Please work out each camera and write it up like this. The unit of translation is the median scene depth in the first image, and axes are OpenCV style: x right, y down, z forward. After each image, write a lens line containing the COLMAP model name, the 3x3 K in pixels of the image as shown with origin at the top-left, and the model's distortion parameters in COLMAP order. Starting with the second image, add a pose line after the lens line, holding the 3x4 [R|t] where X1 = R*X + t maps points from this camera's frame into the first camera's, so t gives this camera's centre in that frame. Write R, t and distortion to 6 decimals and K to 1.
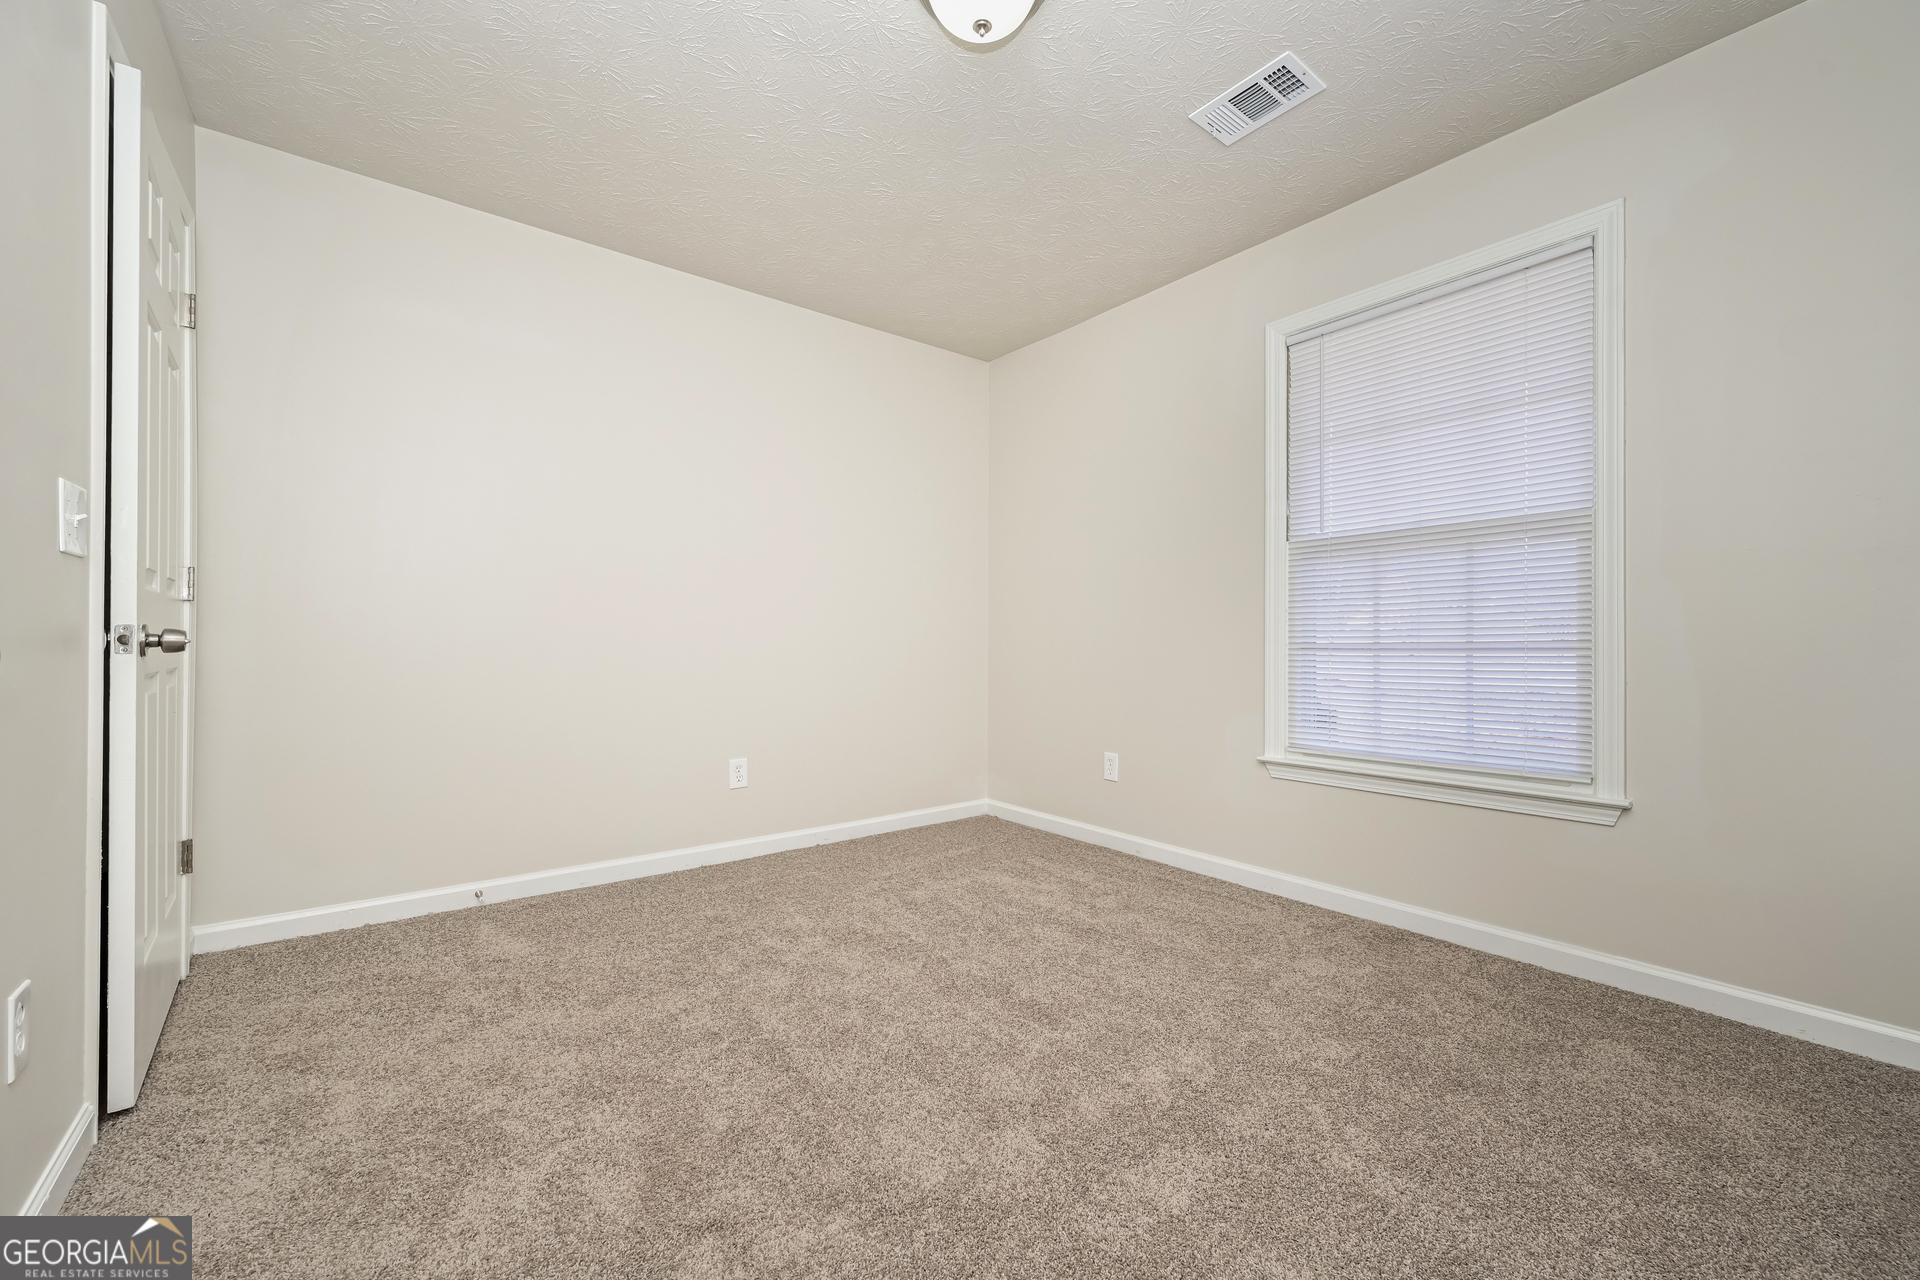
lens RADIAL K [[759.4, 0, 960.0], [0, 759.4, 640.0], [0, 0, 1]] dist [-0.001904, -0.000153]
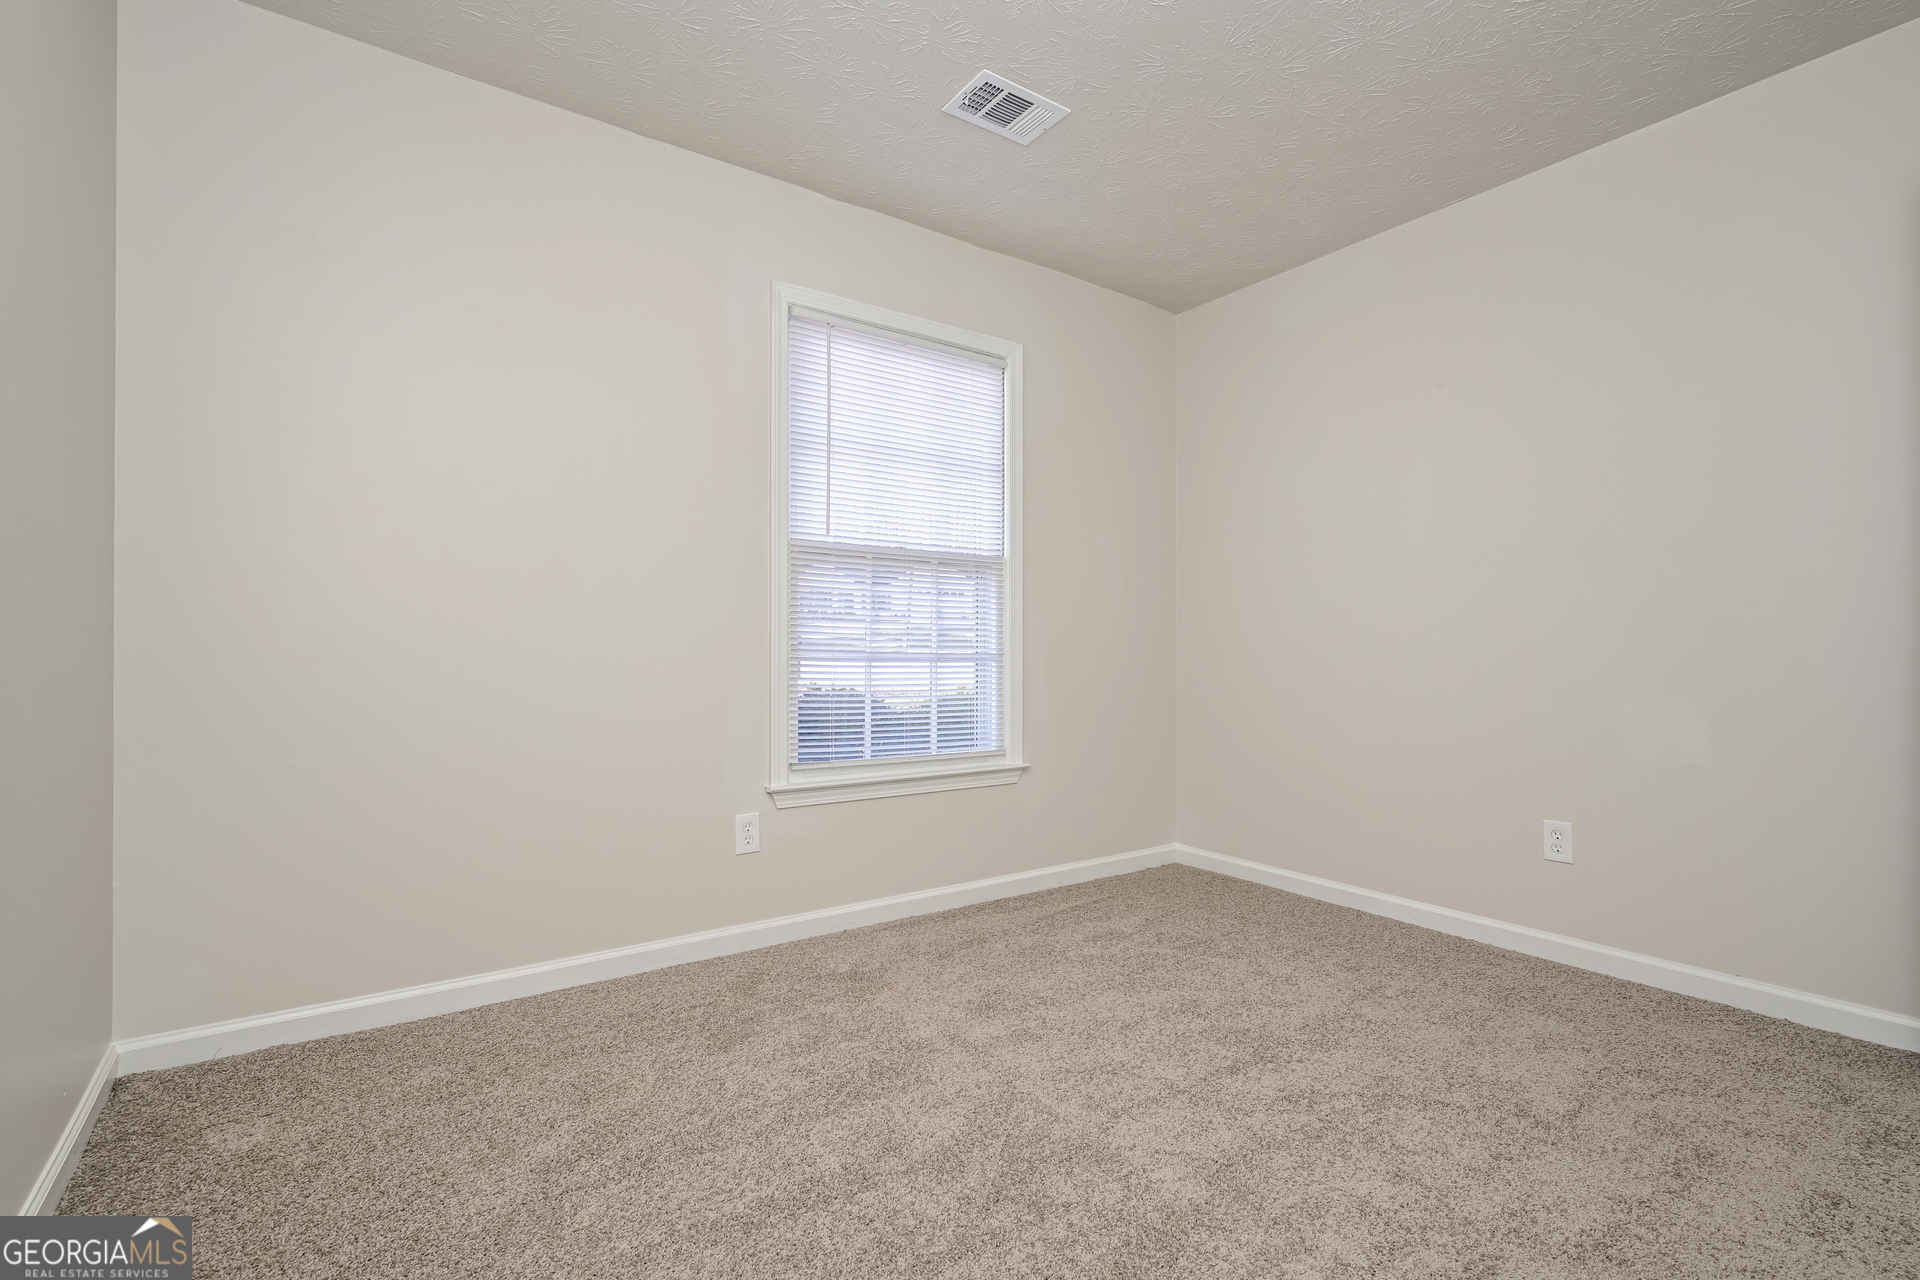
lens RADIAL K [[901.1, 0, 960.0], [0, 901.1, 640.0], [0, 0, 1]] dist [0.001651, 0.000408]
pose [[0.029575, 0.015129, 0.999448, -0.800742], [-0.010717, 0.999833, -0.014818, 0.003873], [-0.999505, -0.010273, 0.029732, 1.014870]]
